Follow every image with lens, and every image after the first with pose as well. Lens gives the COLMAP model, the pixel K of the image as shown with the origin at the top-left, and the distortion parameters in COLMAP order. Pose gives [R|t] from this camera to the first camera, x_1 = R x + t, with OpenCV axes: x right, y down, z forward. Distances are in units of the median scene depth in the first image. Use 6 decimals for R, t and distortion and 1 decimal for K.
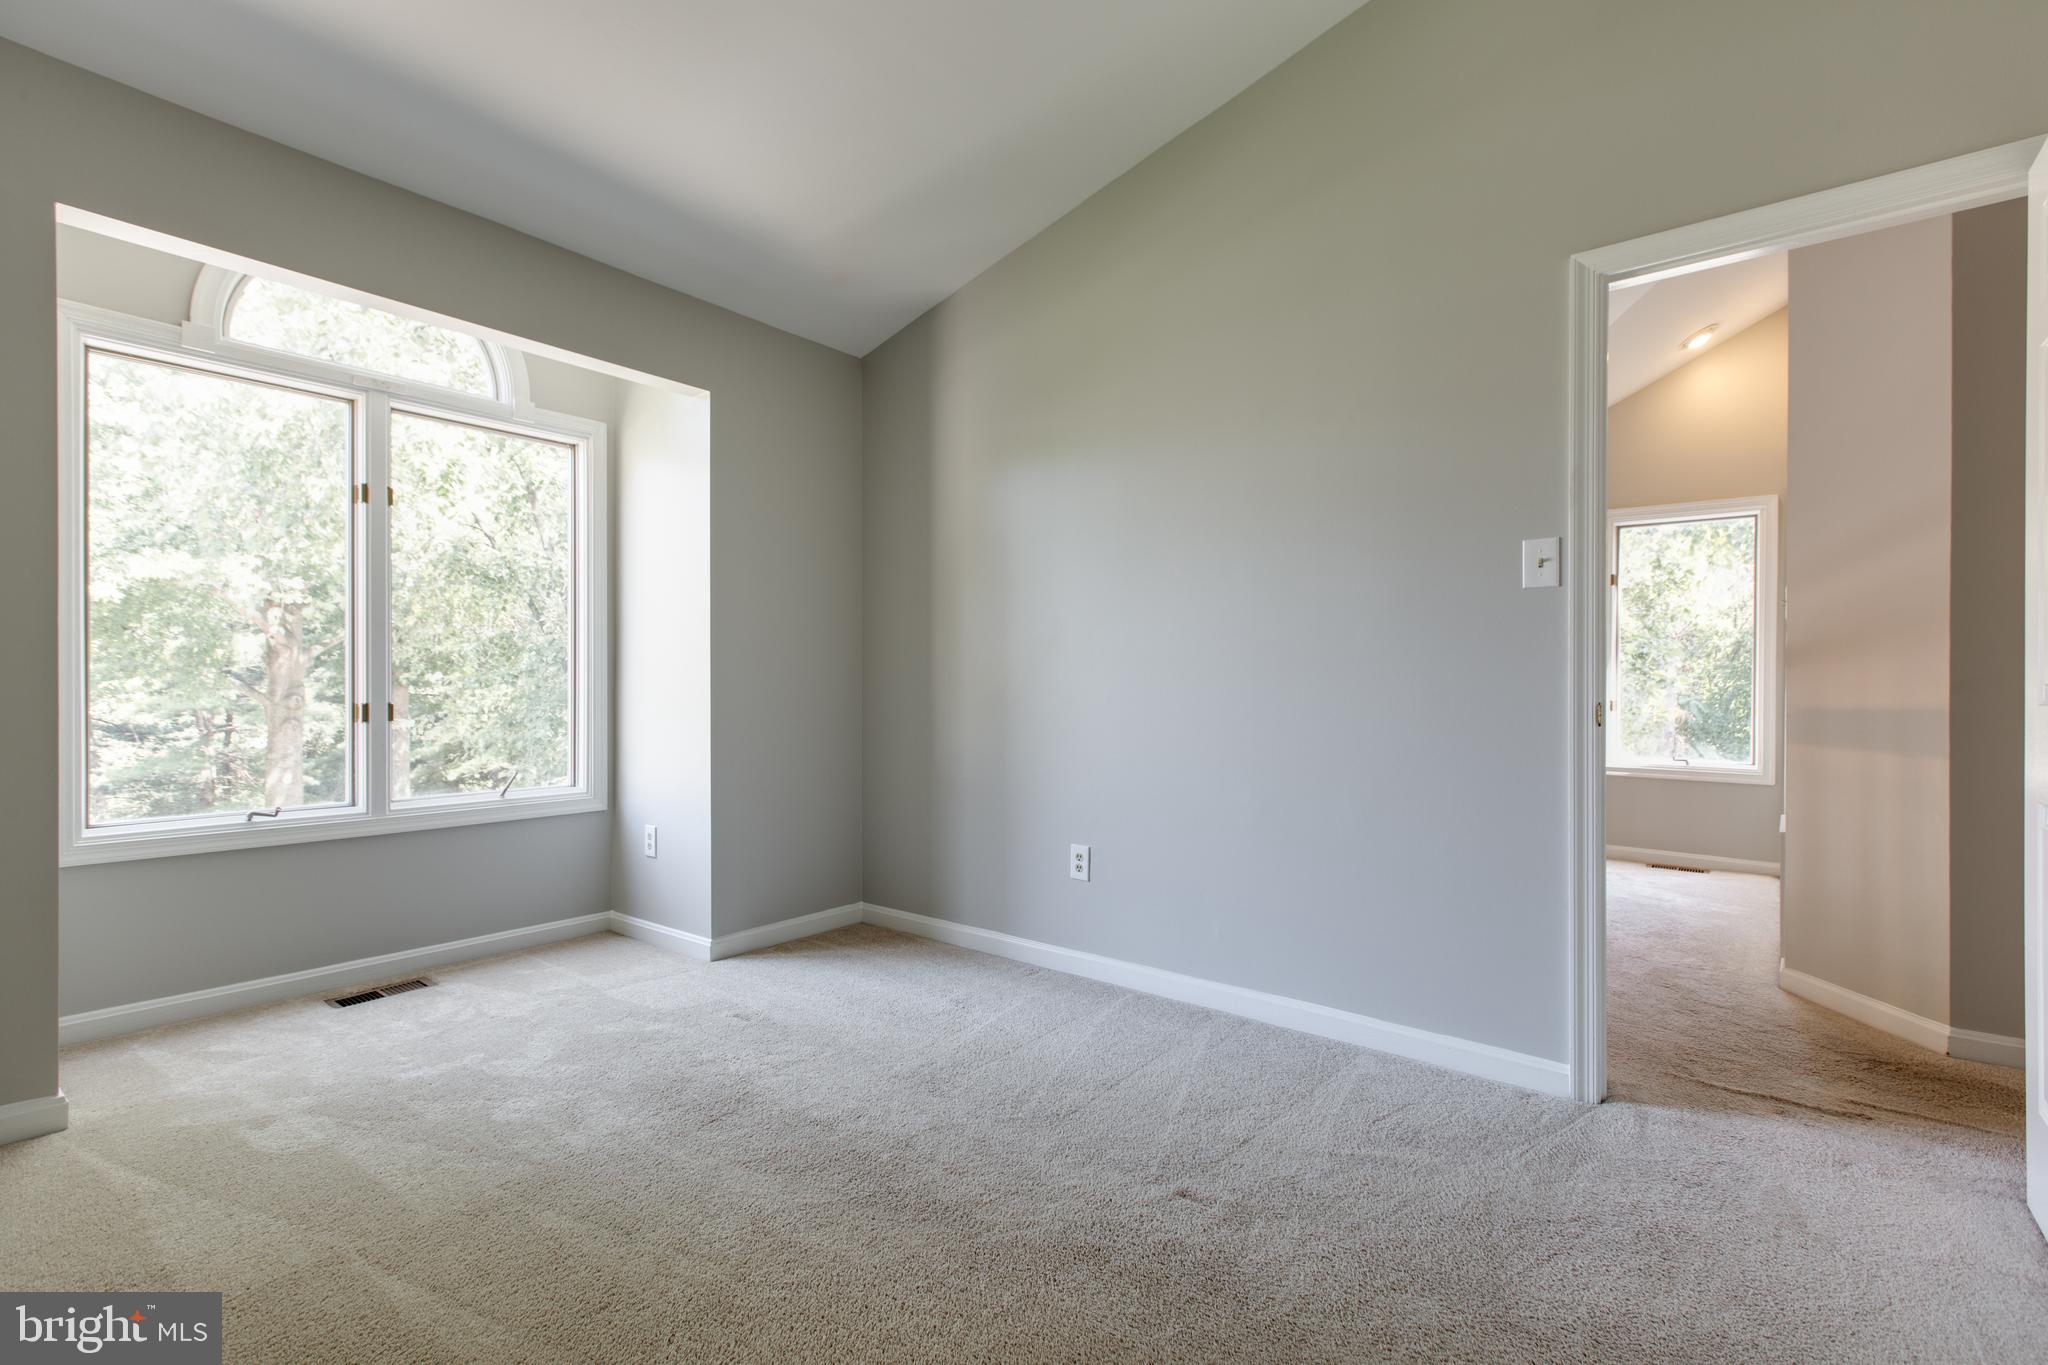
lens RADIAL K [[906.0, 0, 1027.7], [0, 906.0, 696.3], [0, 0, 1]] dist [0.008574, -0.000970]
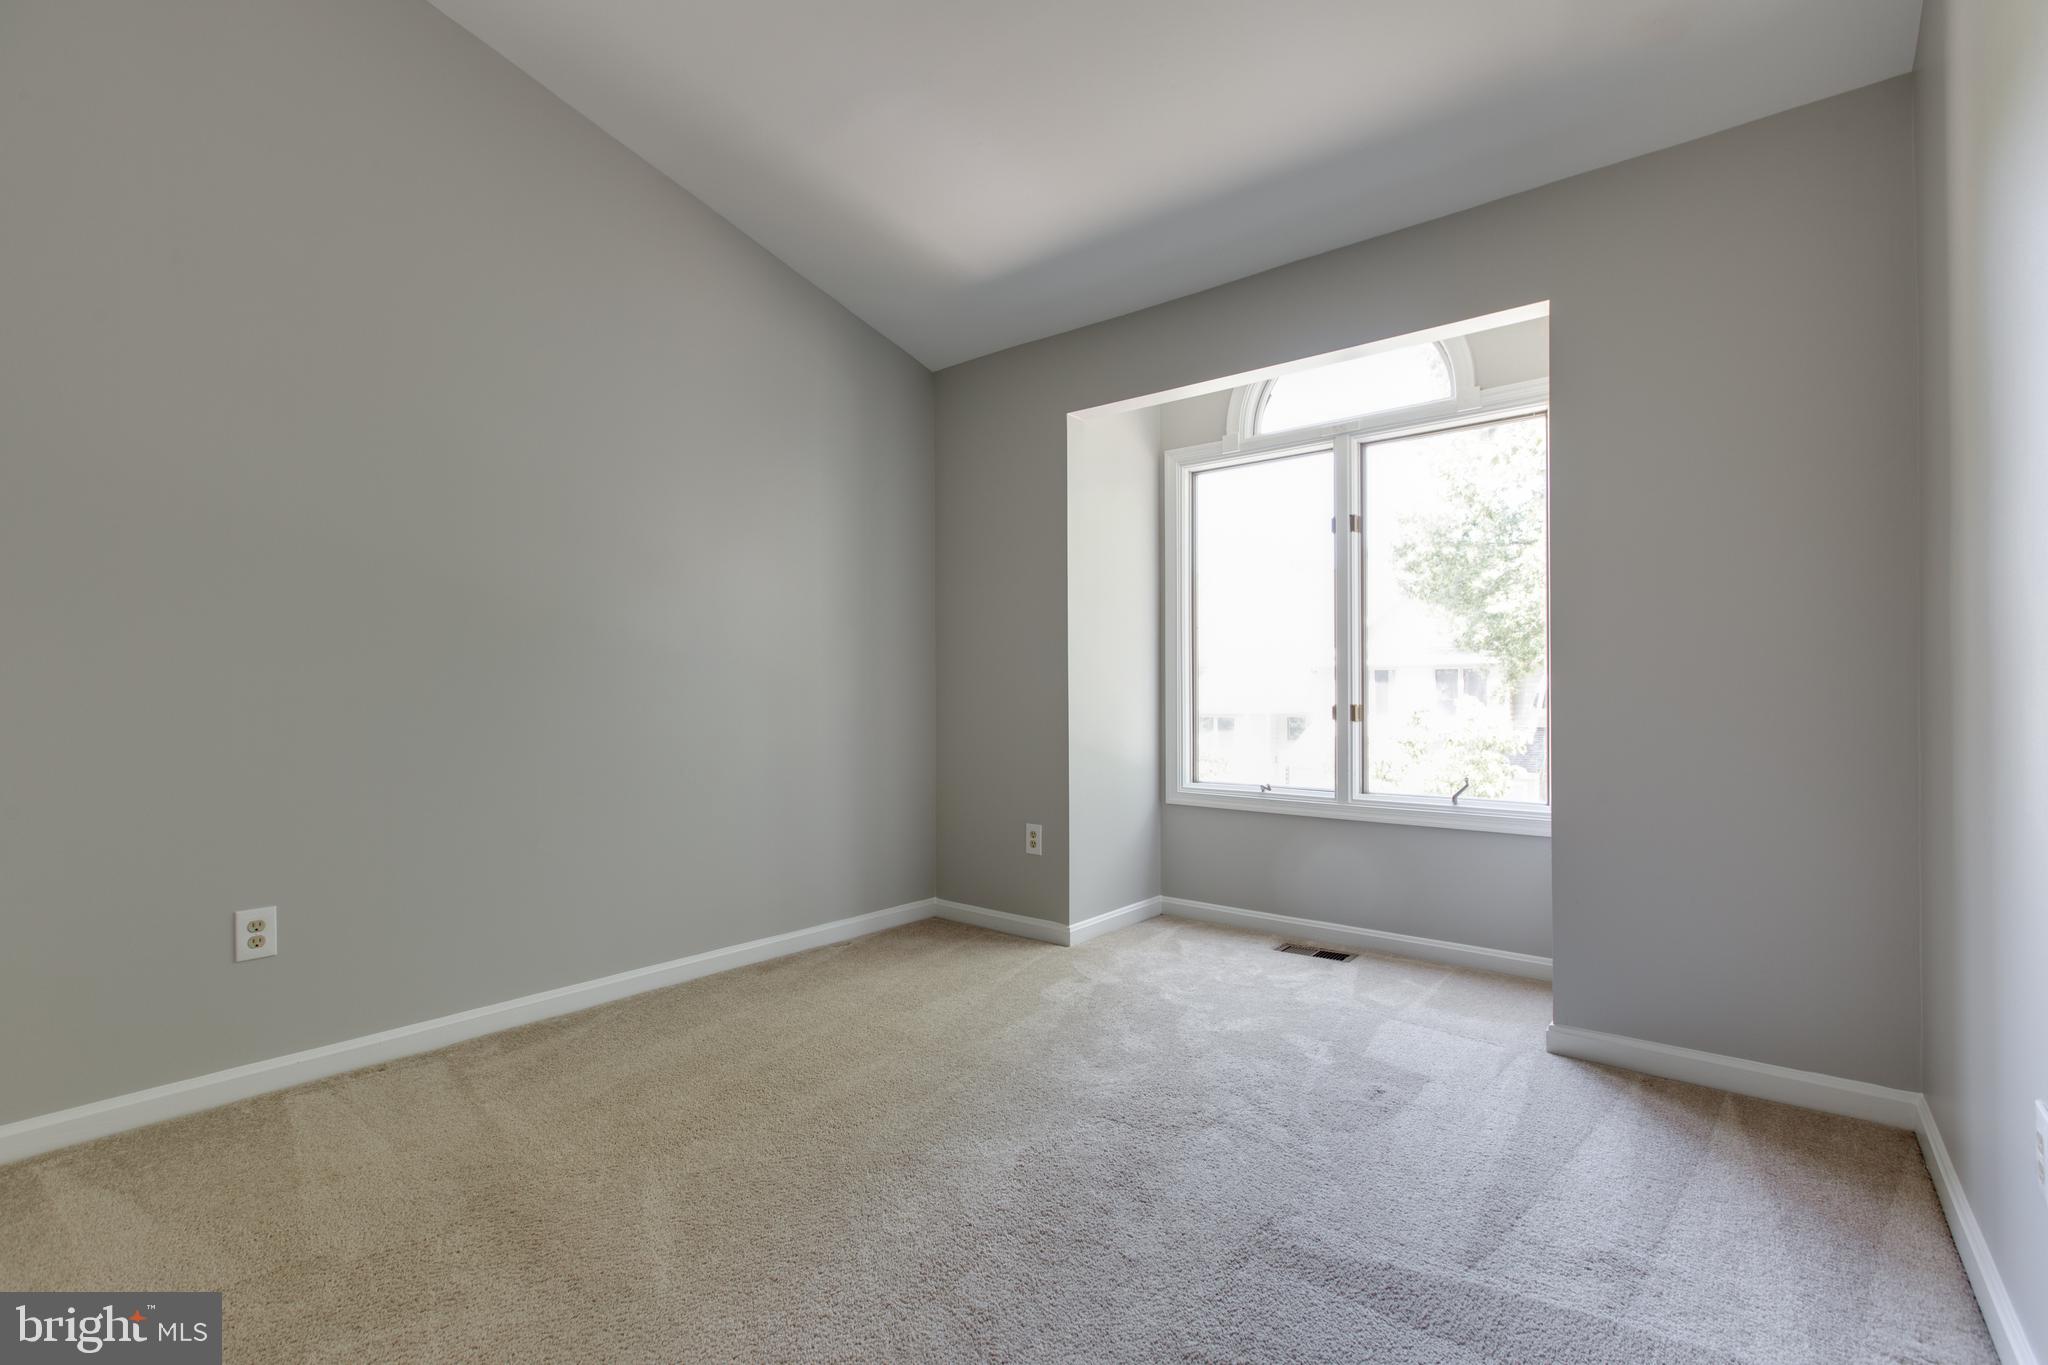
lens RADIAL K [[906.0, 0, 1025.8], [0, 906.0, 691.7], [0, 0, 1]] dist [0.008574, -0.000970]
pose [[0.011426, -0.004758, -0.999923, 0.514879], [-0.013539, 0.999896, -0.004913, 0.002803], [0.999843, 0.013594, 0.011361, 0.703191]]
